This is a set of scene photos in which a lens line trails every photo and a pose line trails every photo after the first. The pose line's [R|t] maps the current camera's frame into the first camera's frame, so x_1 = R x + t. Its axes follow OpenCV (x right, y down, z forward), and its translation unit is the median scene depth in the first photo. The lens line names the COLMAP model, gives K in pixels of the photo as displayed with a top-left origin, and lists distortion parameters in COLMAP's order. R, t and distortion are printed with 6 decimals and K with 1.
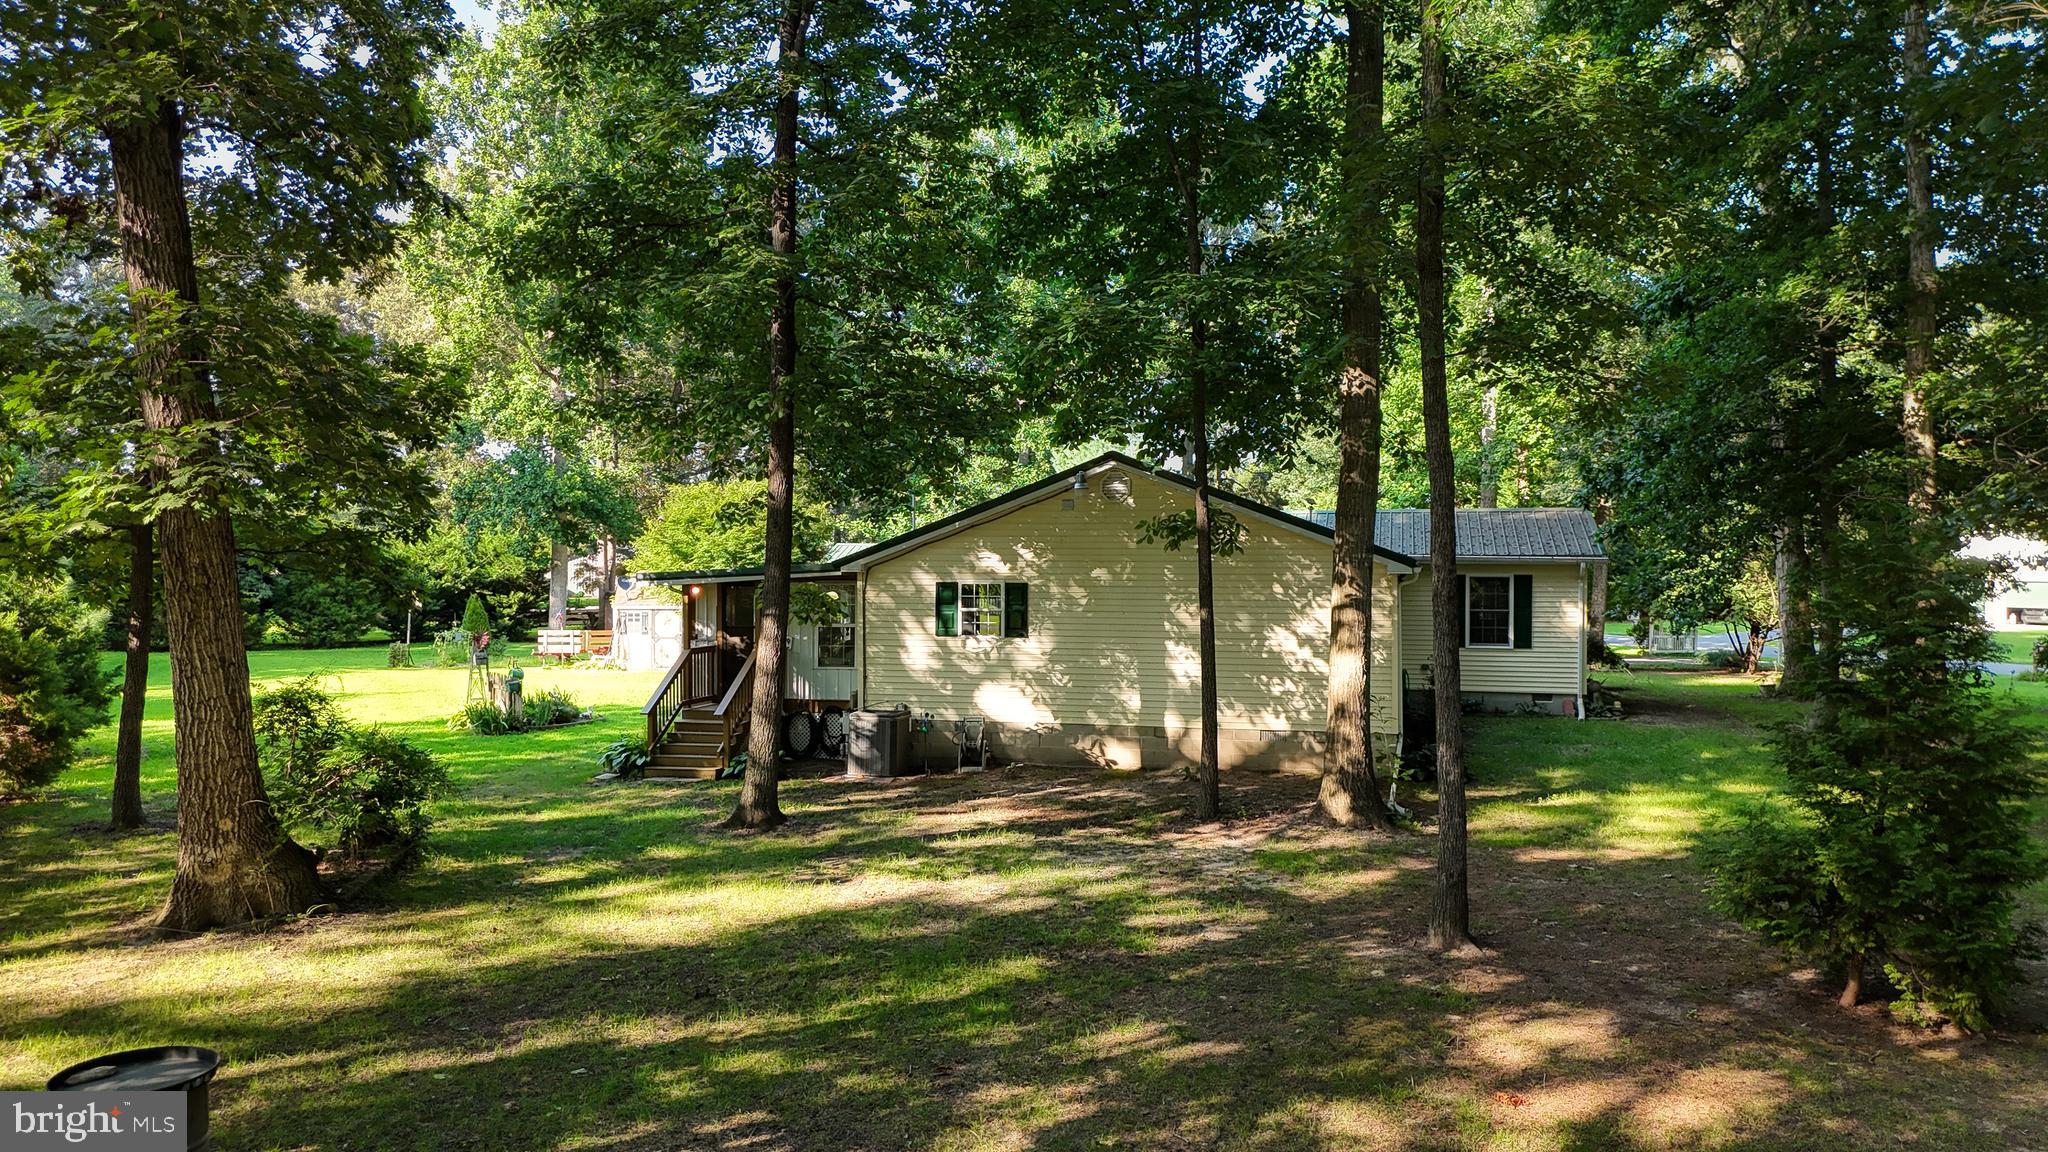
lens RADIAL K [[1502.2, 0, 1024.0], [0, 1502.2, 576.0], [0, 0, 1]] dist [0.071406, -0.073356]
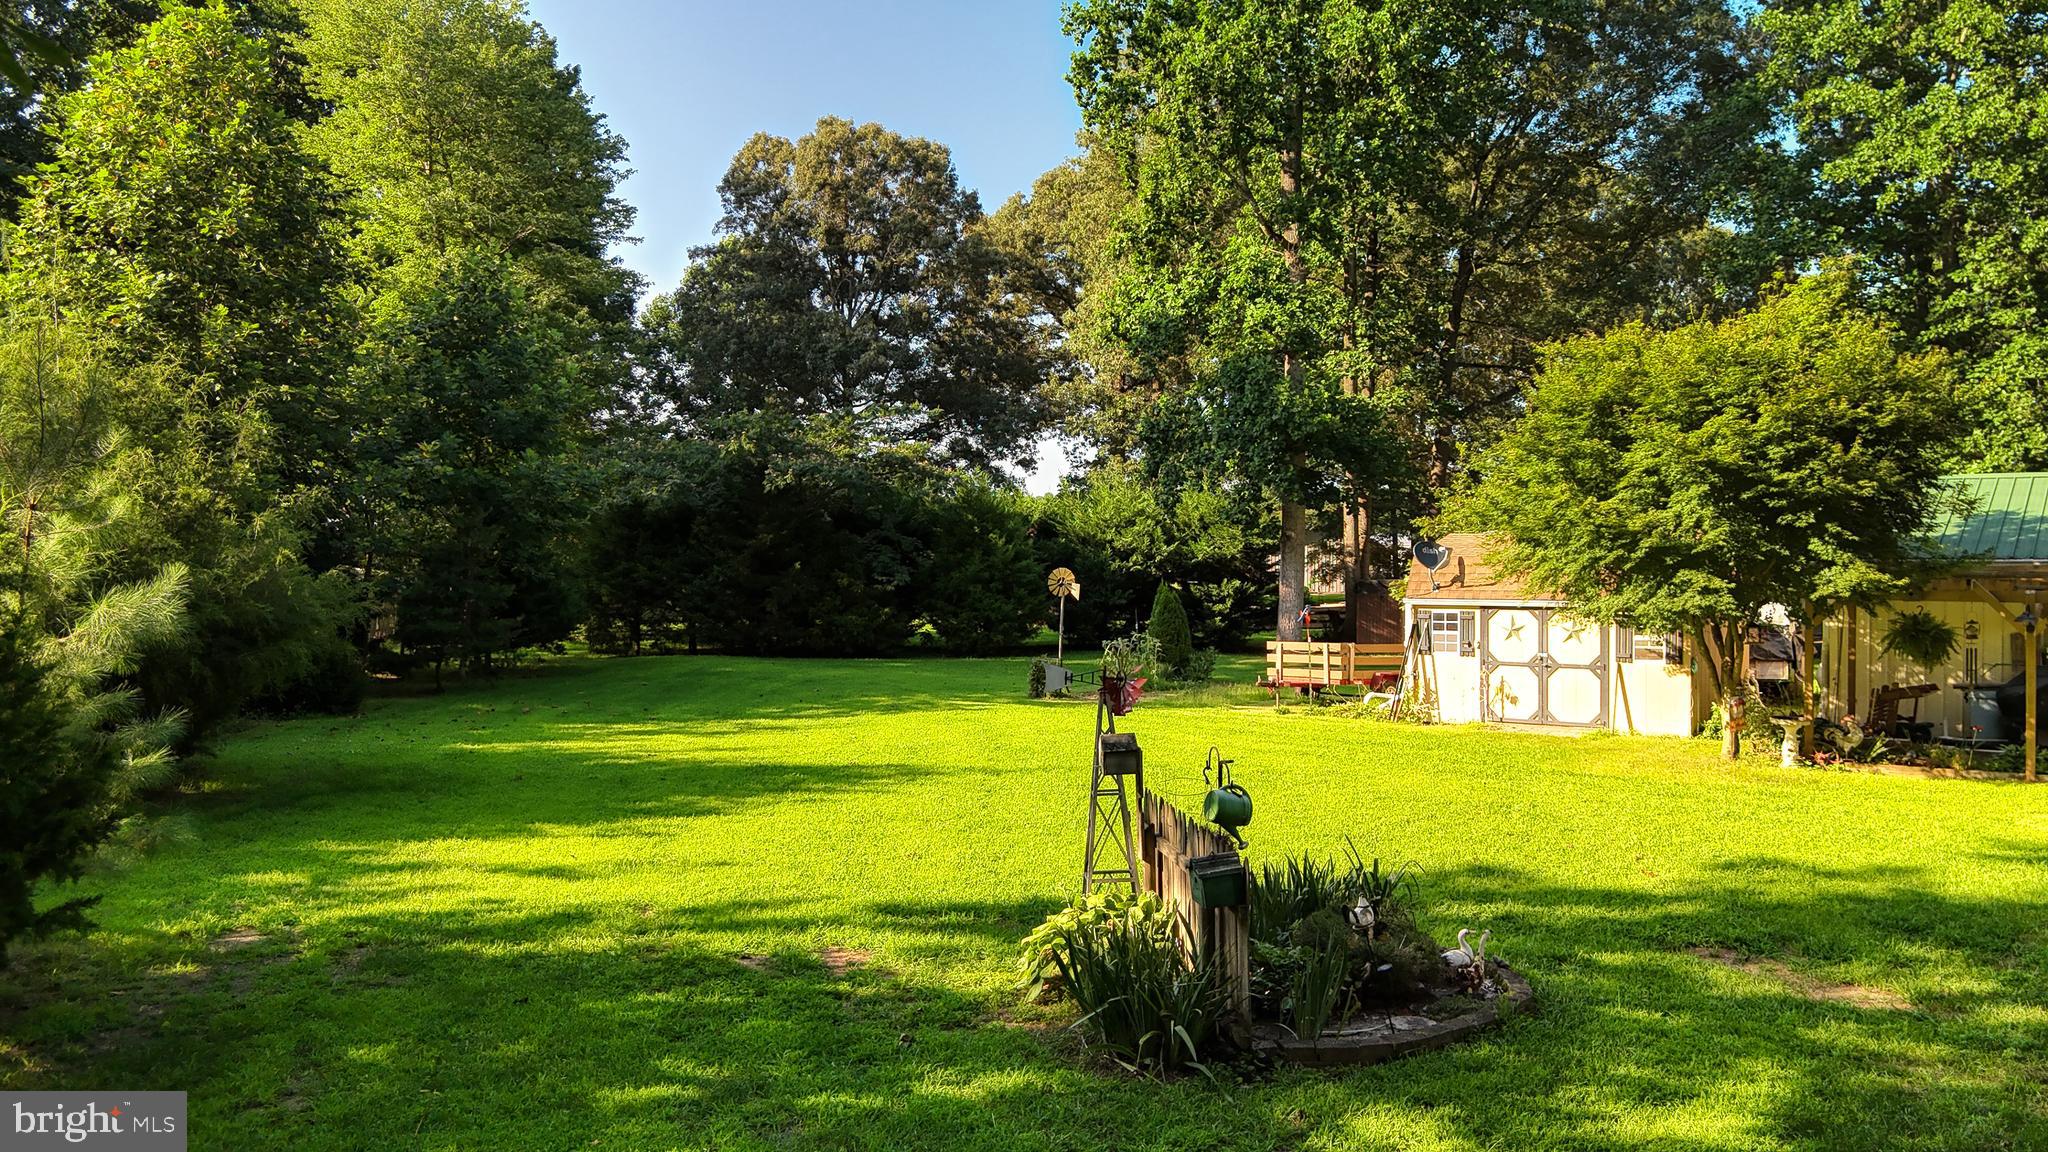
lens RADIAL K [[1502.2, 0, 1024.0], [0, 1502.2, 576.0], [0, 0, 1]] dist [0.071406, -0.073356]
pose [[0.895704, 0.003323, -0.444639, -0.124050], [-0.003613, 0.999993, 0.000195, 0.009713], [0.444636, 0.001432, 0.895710, 0.370693]]
